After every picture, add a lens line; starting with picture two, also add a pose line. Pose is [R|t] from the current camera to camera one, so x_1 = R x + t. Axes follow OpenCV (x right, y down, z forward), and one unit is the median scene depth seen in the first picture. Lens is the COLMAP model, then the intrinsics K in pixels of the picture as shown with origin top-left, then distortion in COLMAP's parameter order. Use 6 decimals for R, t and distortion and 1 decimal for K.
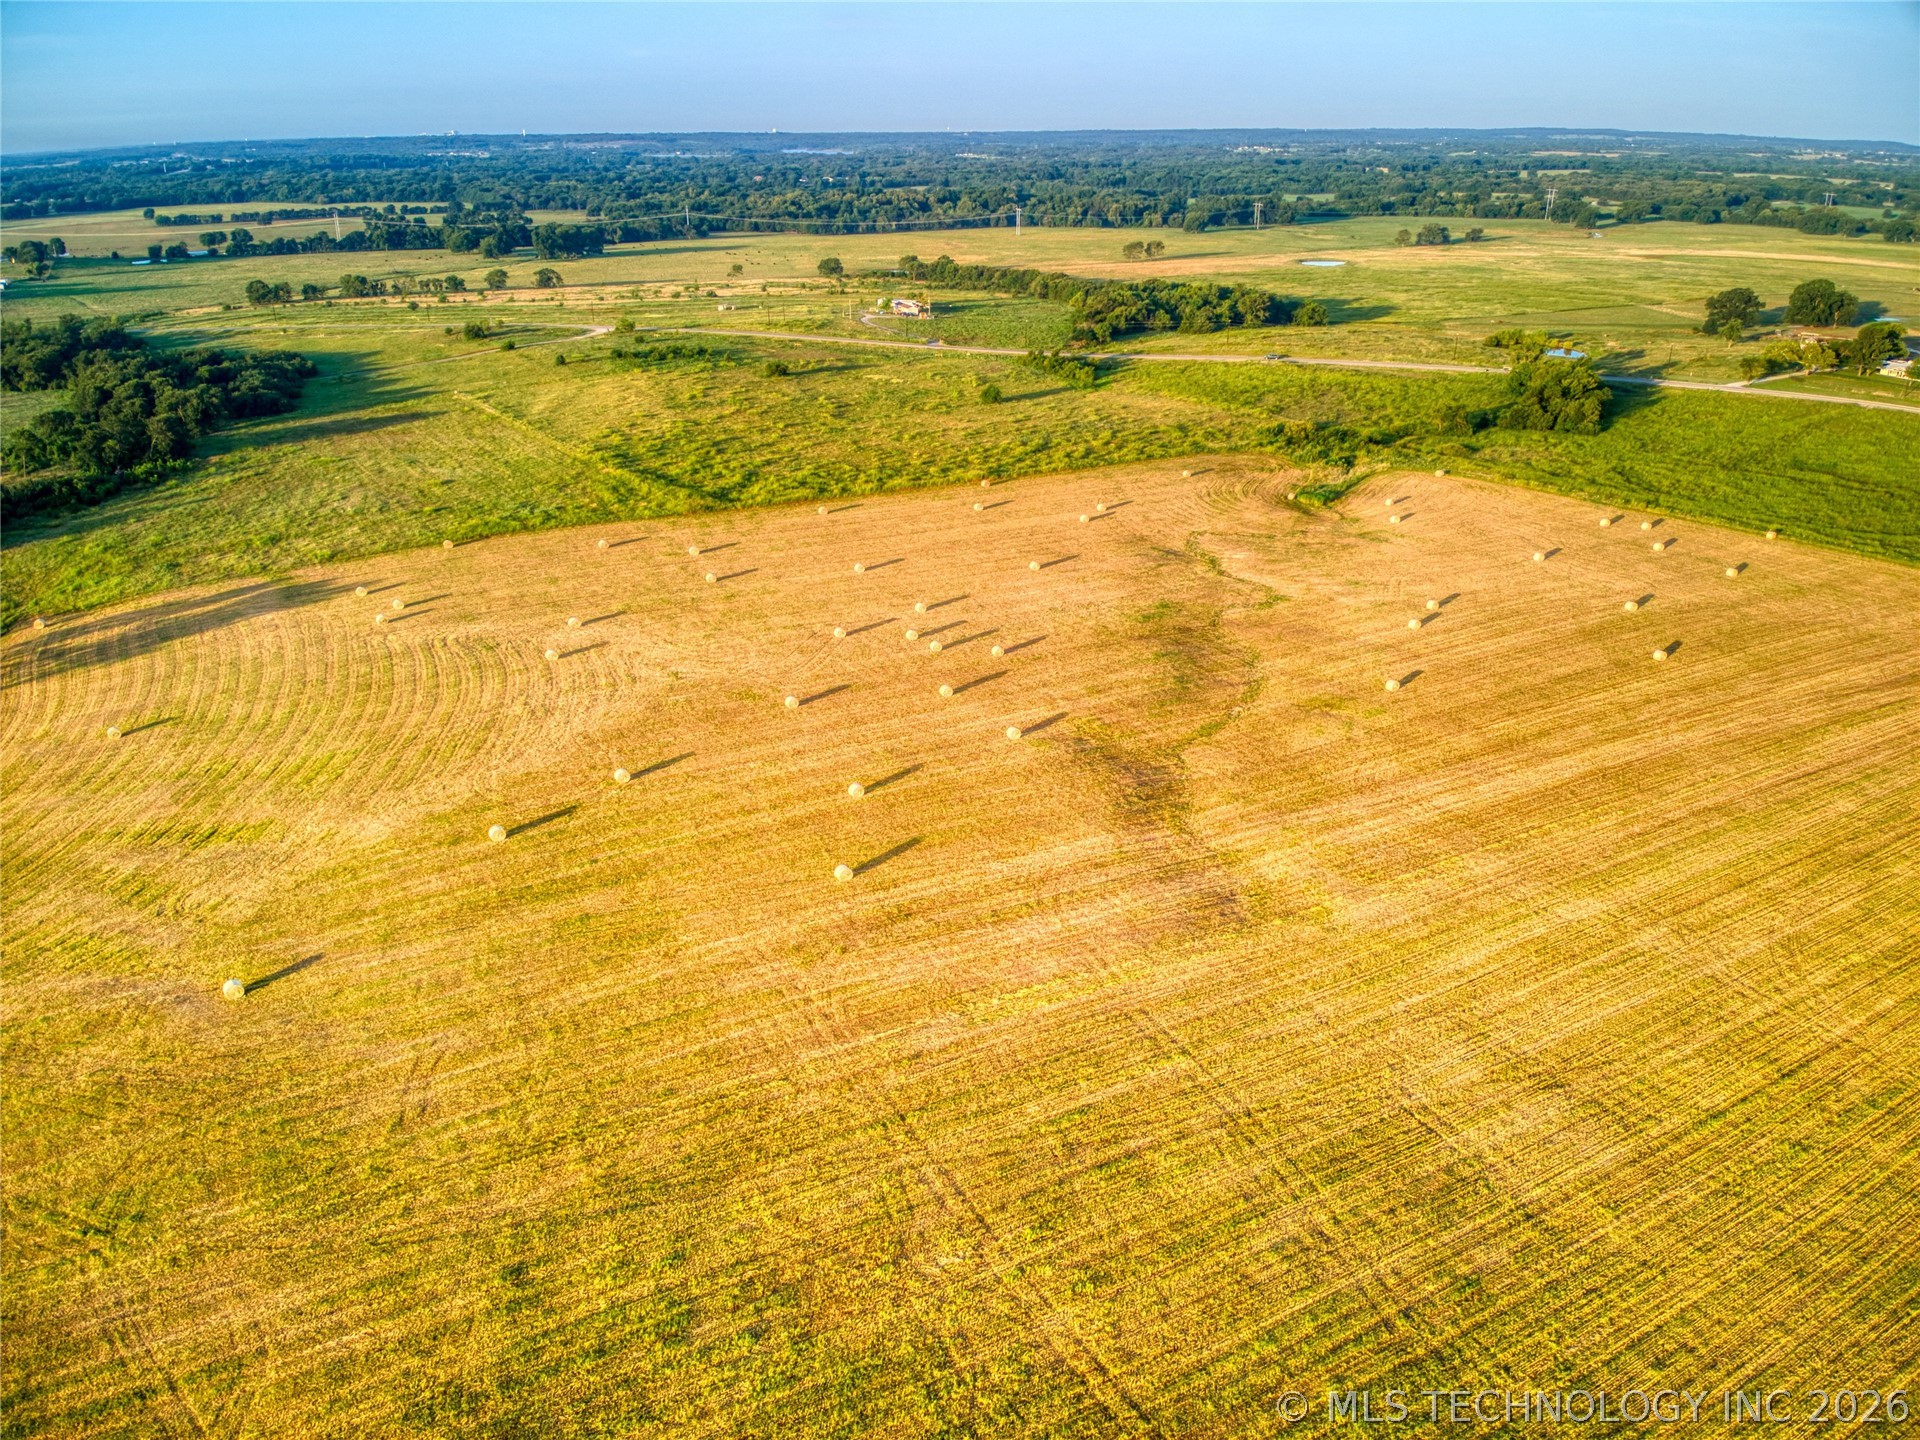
lens RADIAL K [[1399.6, 0, 964.9], [0, 1399.6, 747.8], [0, 0, 1]] dist [0.089820, -0.178866]
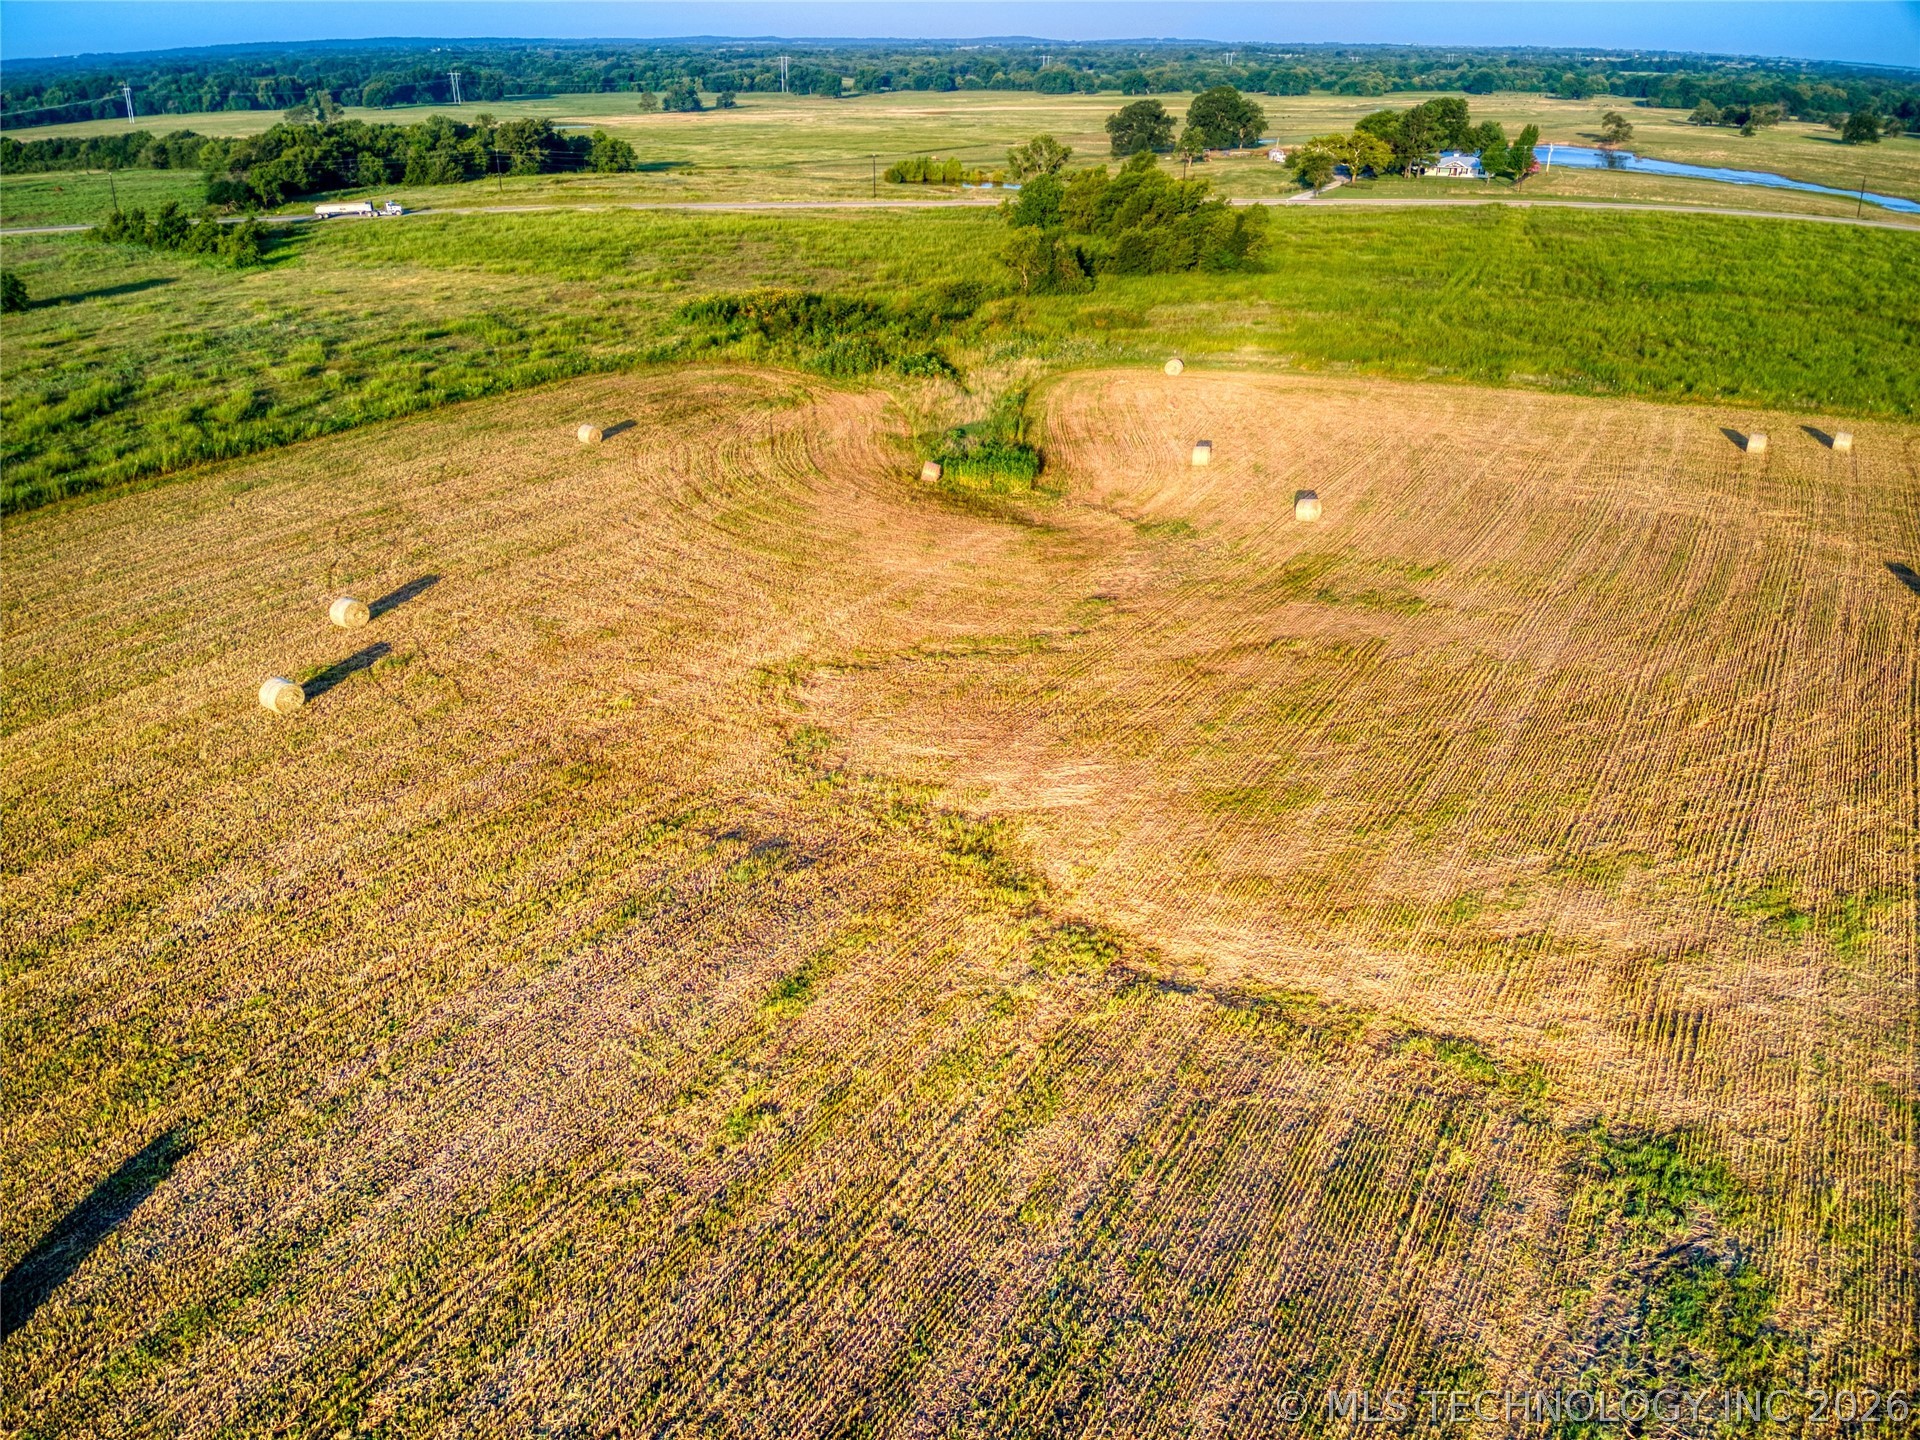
lens RADIAL K [[1399.6, 0, 953.1], [0, 1399.6, 718.7], [0, 0, 1]] dist [0.089820, -0.178866]
pose [[0.868552, -0.210920, 0.448475, 0.036123], [0.196924, 0.977291, 0.078246, -0.073793], [-0.454795, 0.020355, 0.890364, 0.354798]]
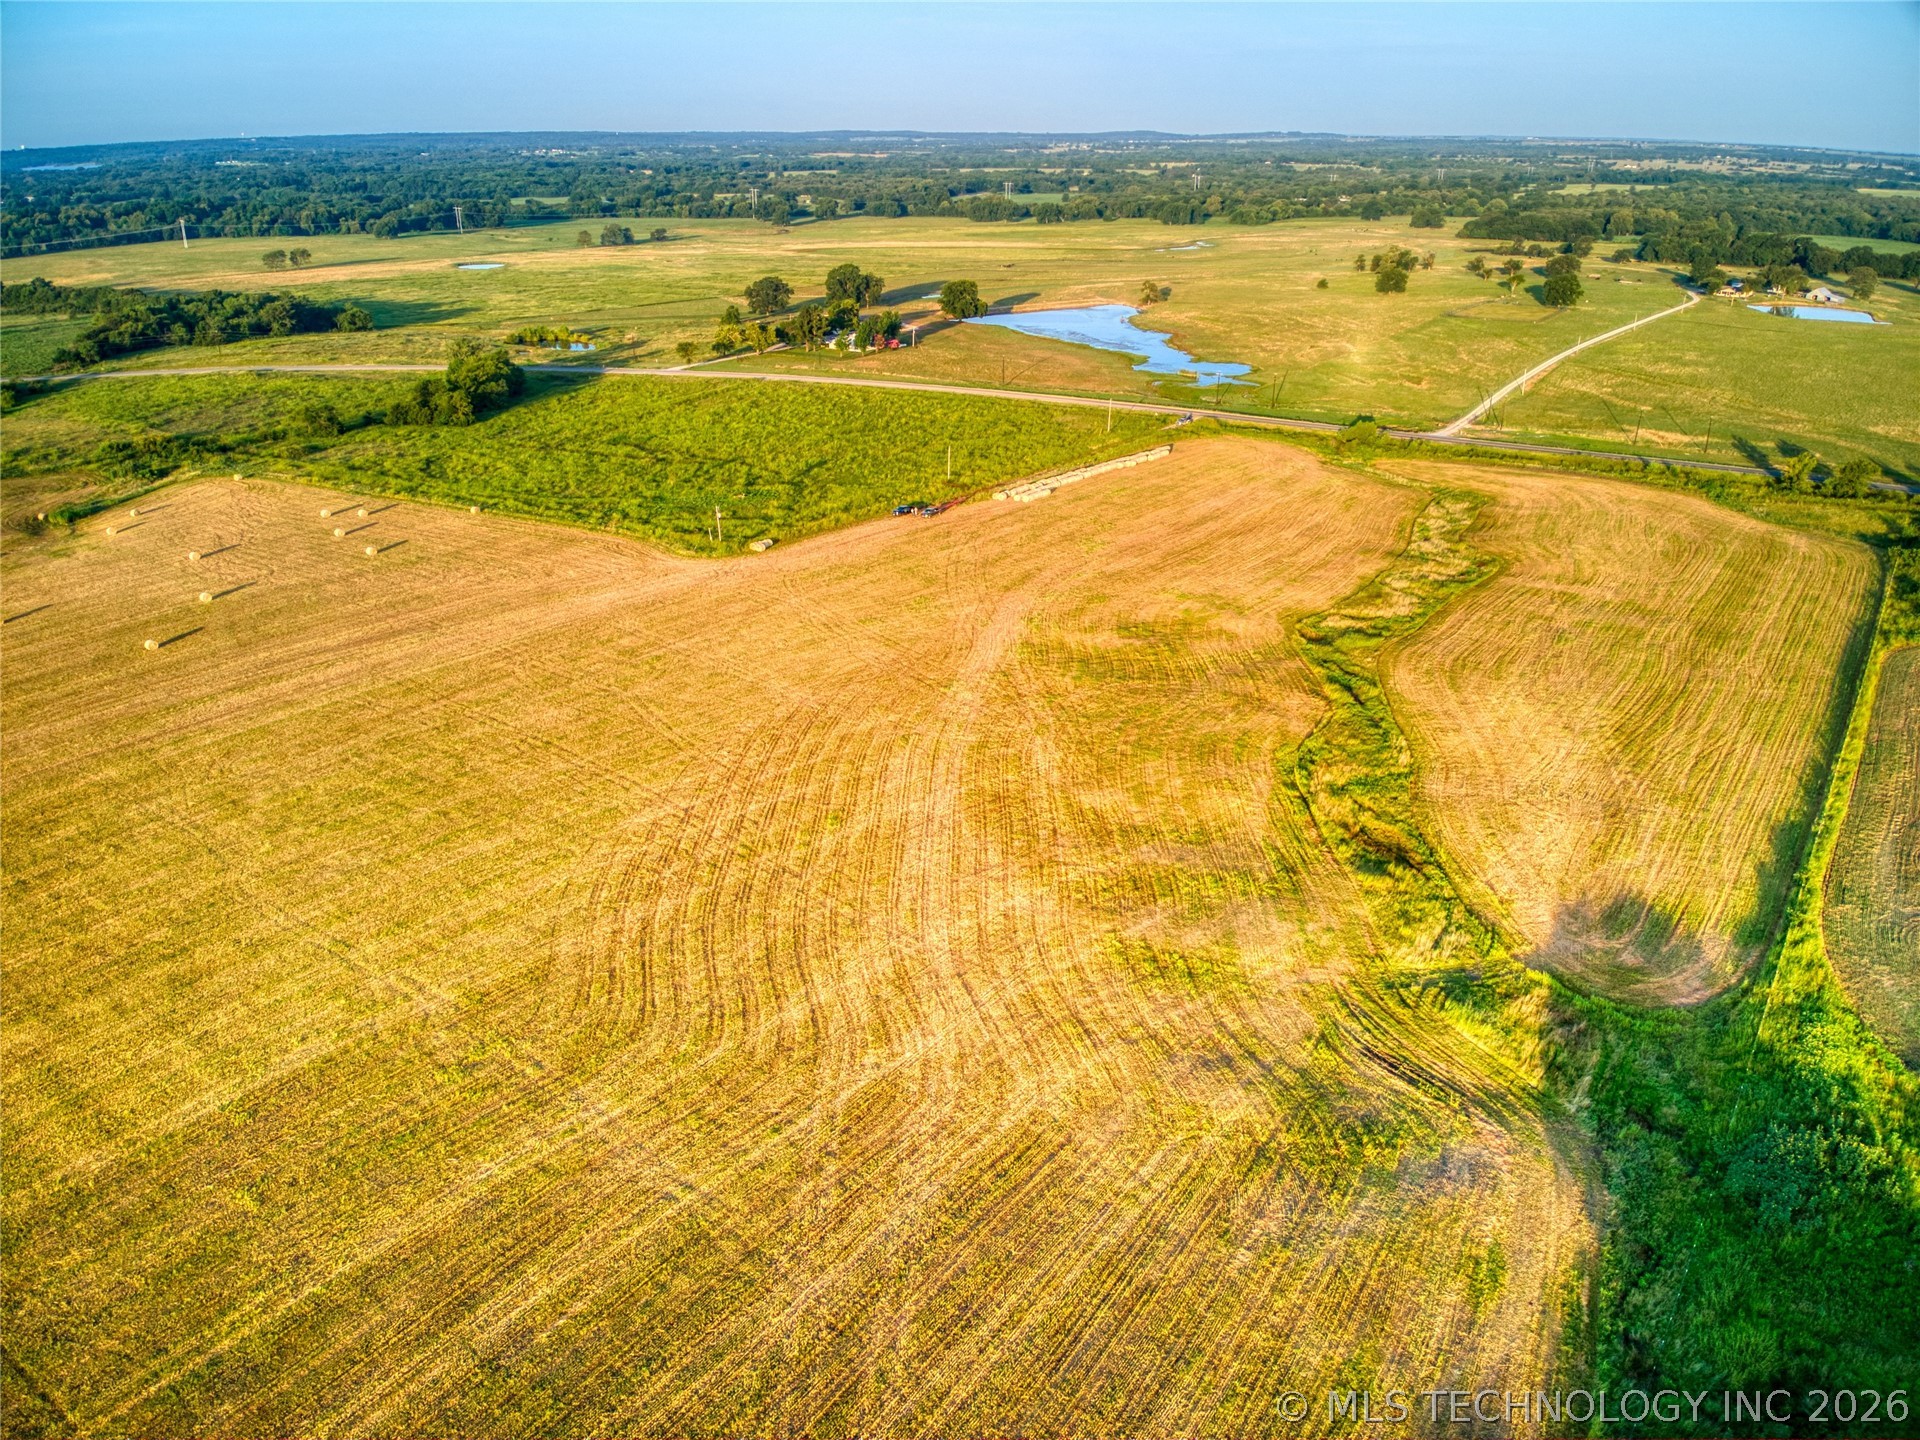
lens RADIAL K [[1399.6, 0, 956.0], [0, 1399.6, 733.1], [0, 0, 1]] dist [0.089820, -0.178866]
pose [[0.914932, -0.156289, 0.372120, 0.215562], [0.160250, 0.986864, 0.020472, 0.023987], [-0.370431, 0.040901, 0.927959, -0.057121]]
